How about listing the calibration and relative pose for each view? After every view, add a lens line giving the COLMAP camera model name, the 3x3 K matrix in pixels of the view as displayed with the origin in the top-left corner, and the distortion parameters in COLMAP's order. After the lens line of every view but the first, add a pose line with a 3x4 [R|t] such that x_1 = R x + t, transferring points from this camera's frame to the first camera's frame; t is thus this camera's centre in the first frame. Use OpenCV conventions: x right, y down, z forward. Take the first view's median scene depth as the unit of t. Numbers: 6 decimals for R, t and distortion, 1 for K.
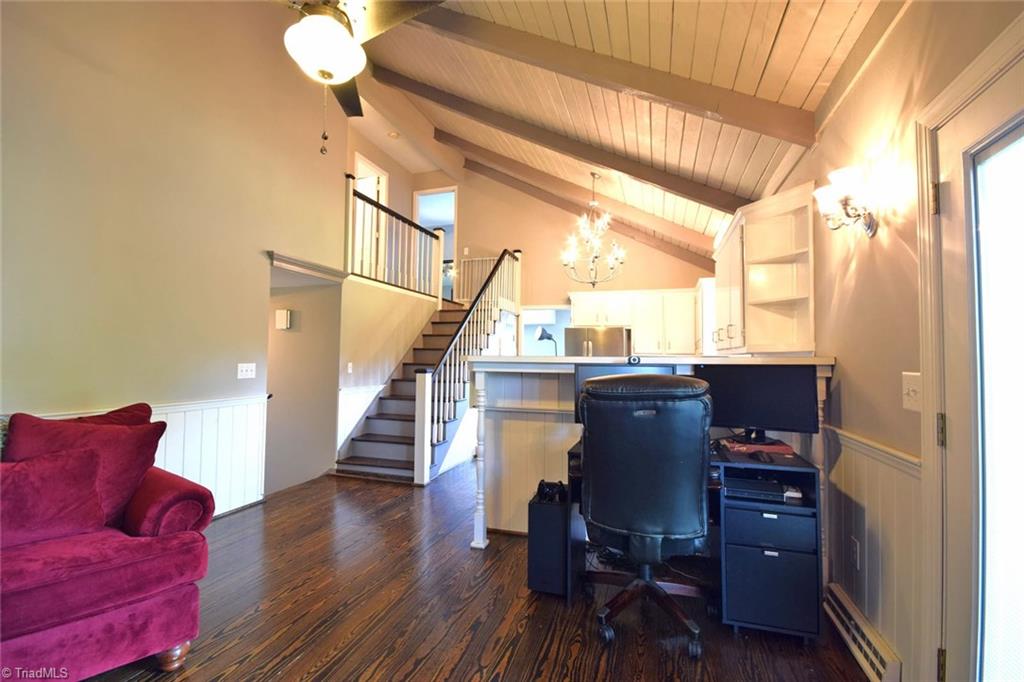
lens RADIAL K [[455.0, 0, 510.9], [0, 455.0, 340.1], [0, 0, 1]] dist [0.003795, -0.001669]
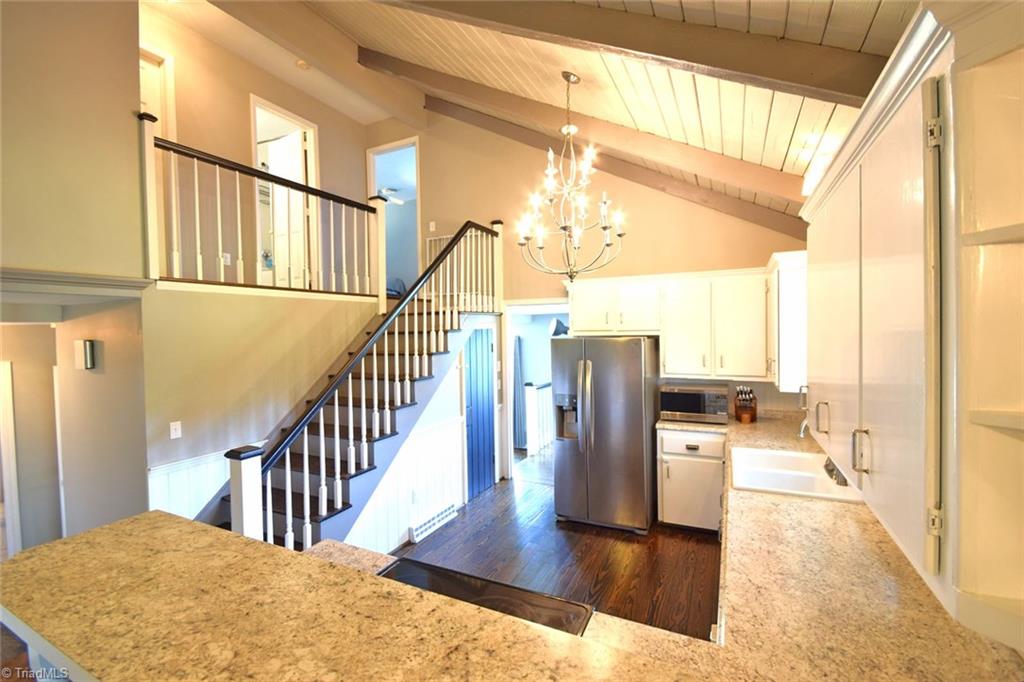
lens RADIAL K [[455.0, 0, 506.9], [0, 455.0, 342.9], [0, 0, 1]] dist [0.003795, -0.001669]
pose [[0.988488, -0.023770, -0.149419, 0.161453], [0.034129, 0.997159, 0.067148, -0.070434], [0.147399, -0.071474, 0.986491, 0.369234]]
